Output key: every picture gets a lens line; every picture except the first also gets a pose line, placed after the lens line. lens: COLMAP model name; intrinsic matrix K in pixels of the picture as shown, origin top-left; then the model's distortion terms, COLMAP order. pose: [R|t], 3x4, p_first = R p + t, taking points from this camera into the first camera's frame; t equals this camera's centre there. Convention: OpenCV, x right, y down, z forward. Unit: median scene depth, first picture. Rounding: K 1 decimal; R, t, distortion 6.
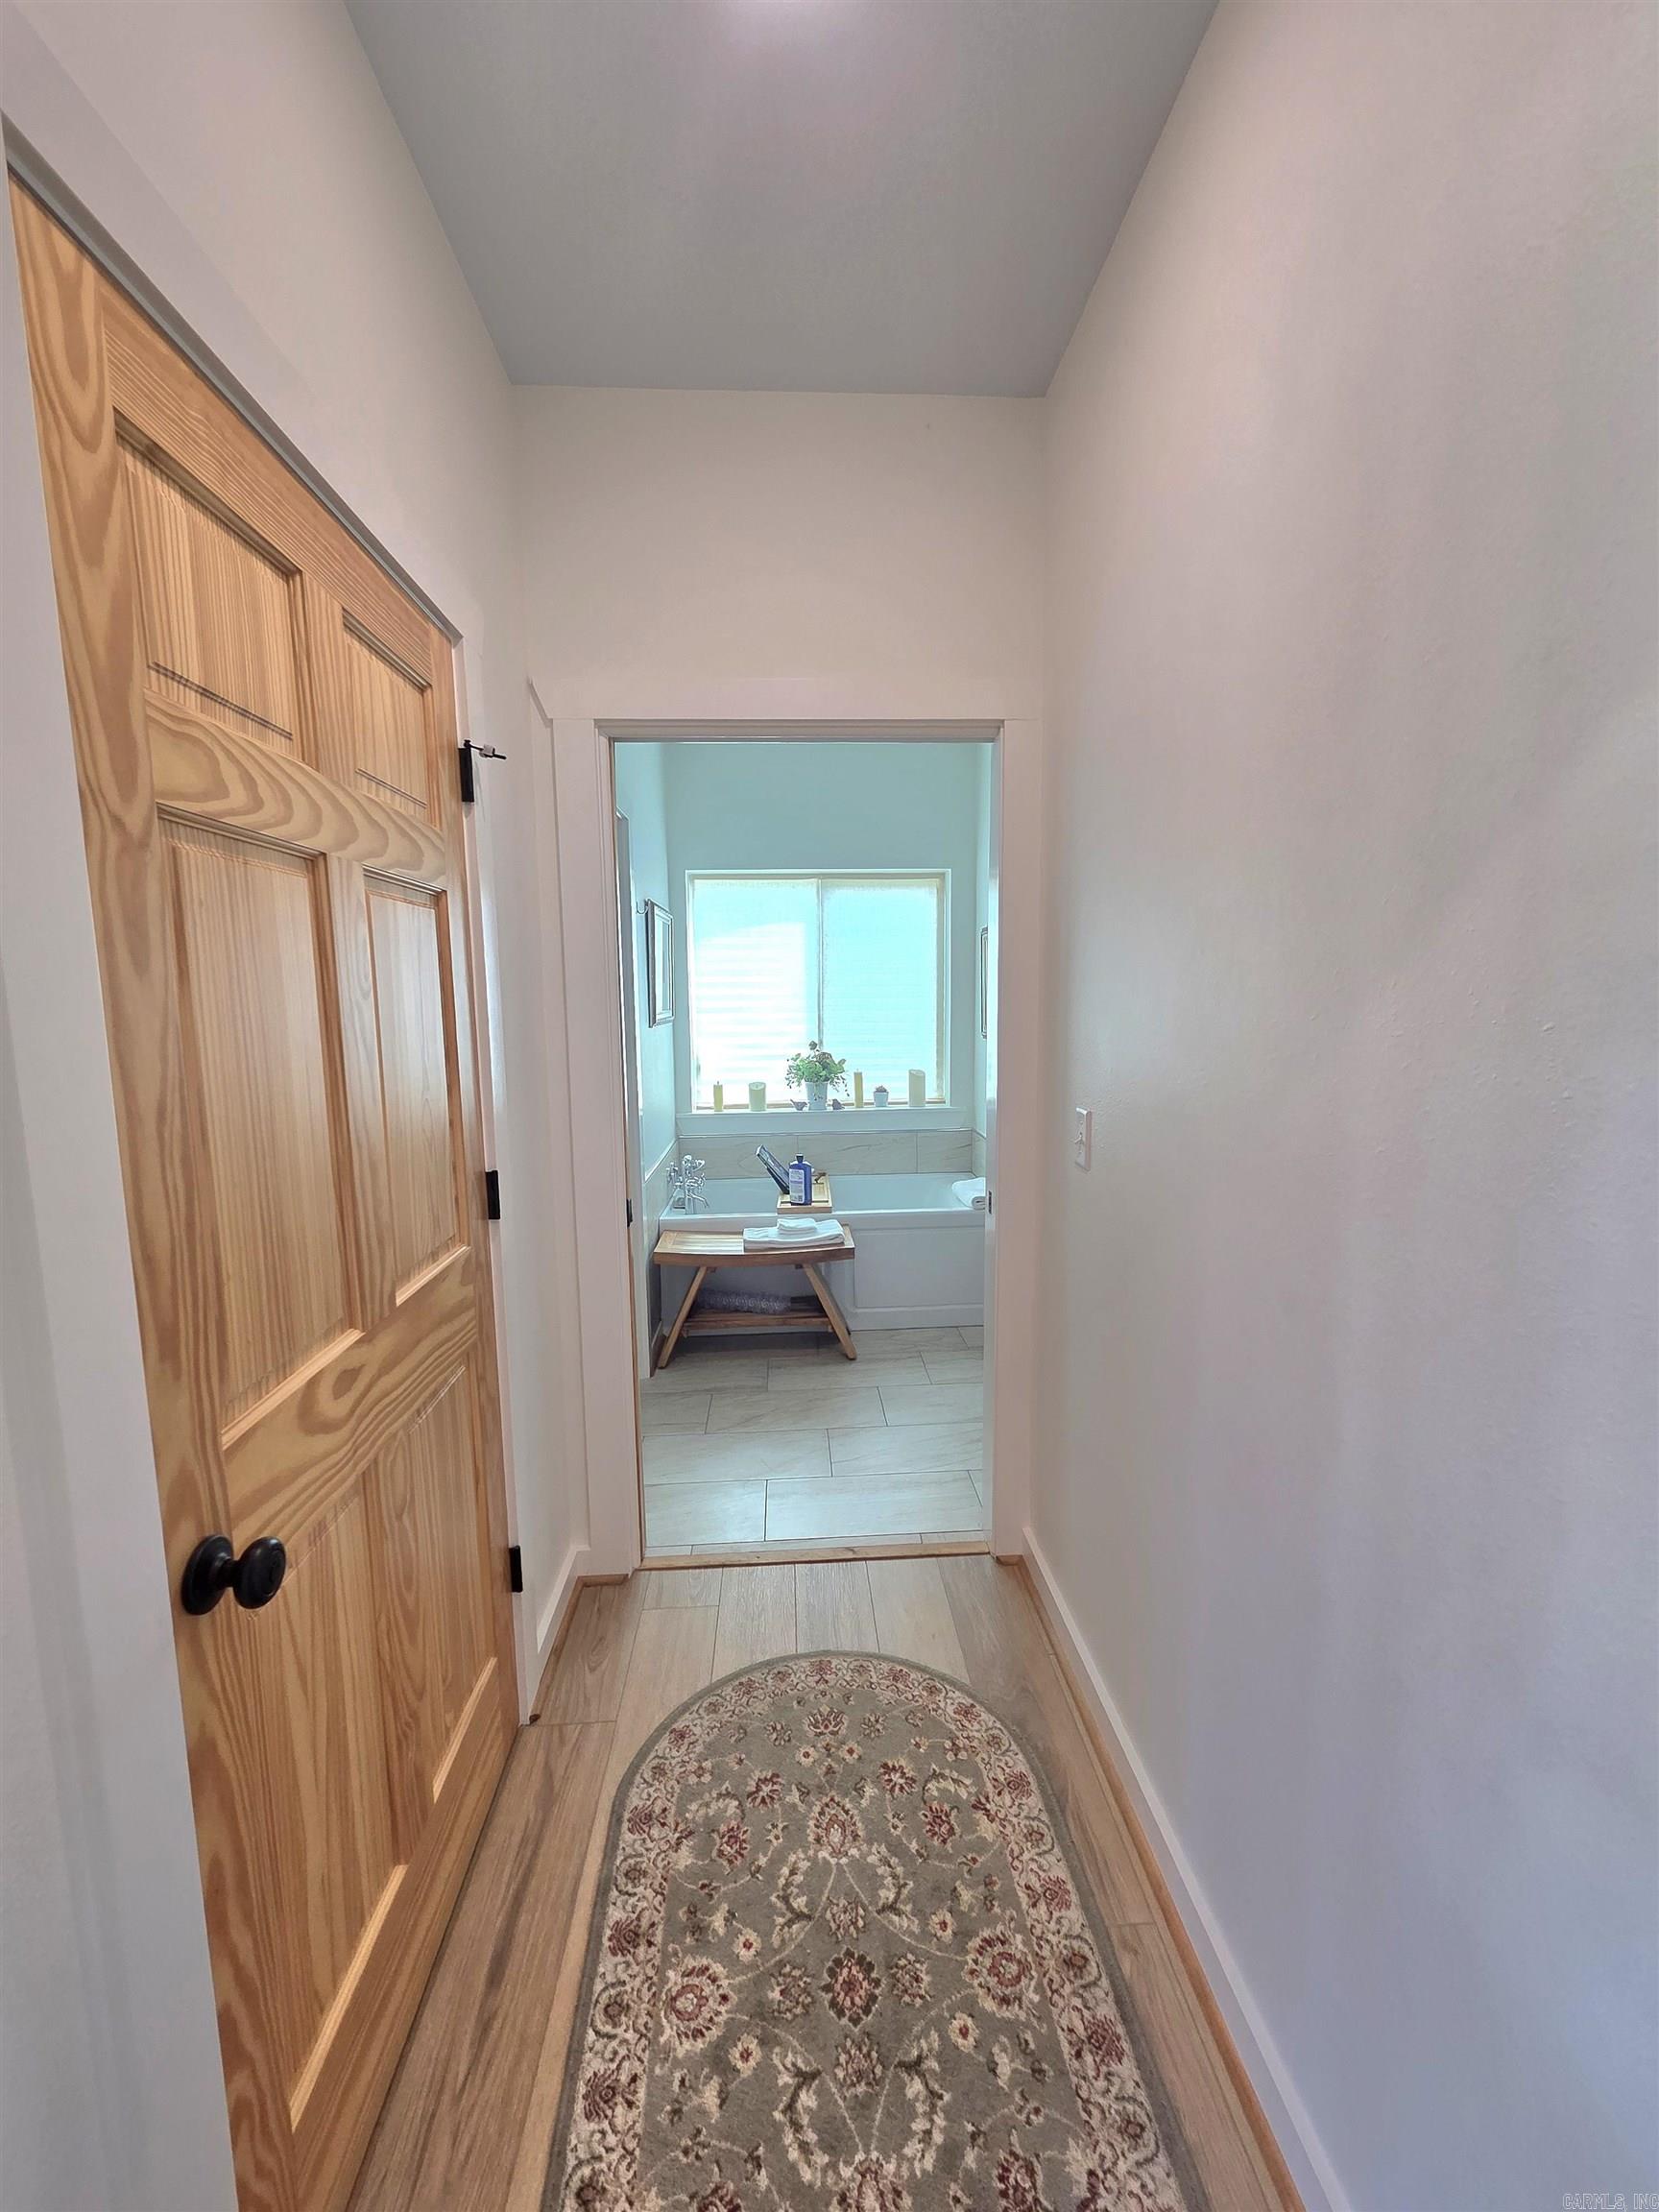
lens RADIAL K [[904.3, 0, 833.4], [0, 904.3, 1108.1], [0, 0, 1]] dist [0.001128, 0.000363]
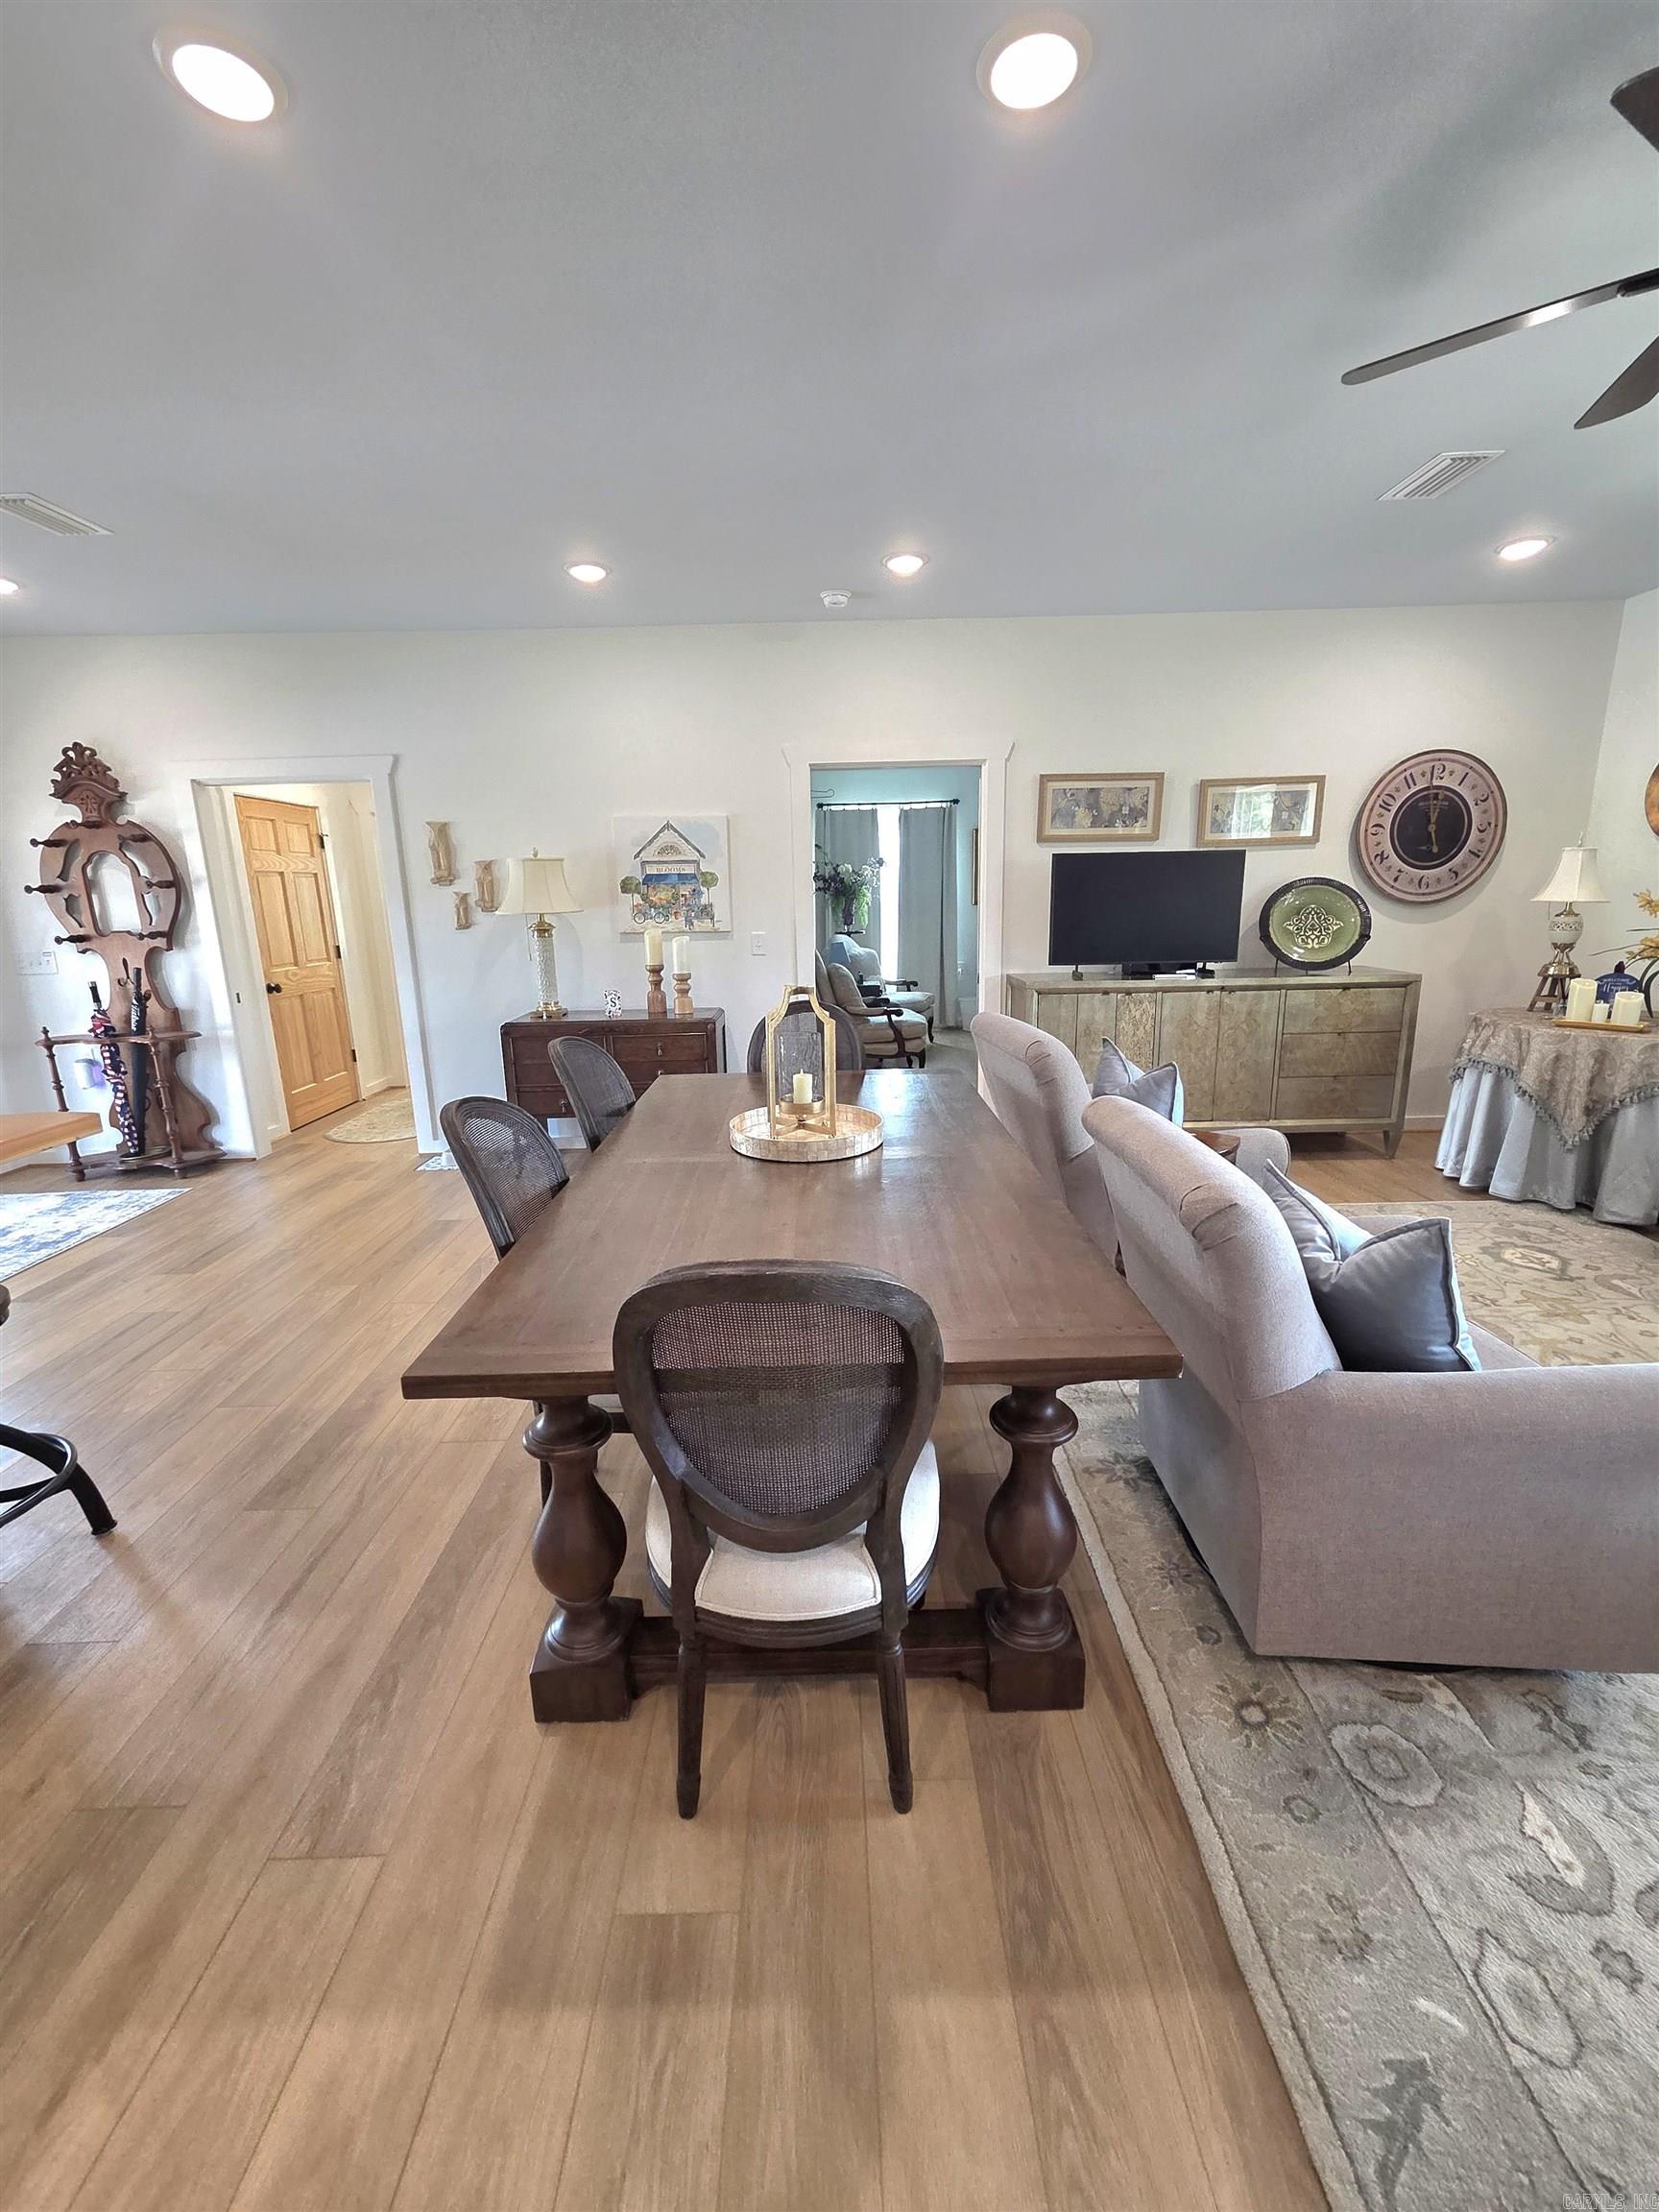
lens RADIAL K [[904.3, 0, 826.5], [0, 904.3, 1106.0], [0, 0, 1]] dist [0.001128, 0.000363]
pose [[0.998674, -0.001777, -0.051445, 3.683157], [0.007497, 0.993768, 0.111216, 0.656479], [0.050926, -0.111455, 0.992464, -5.421564]]
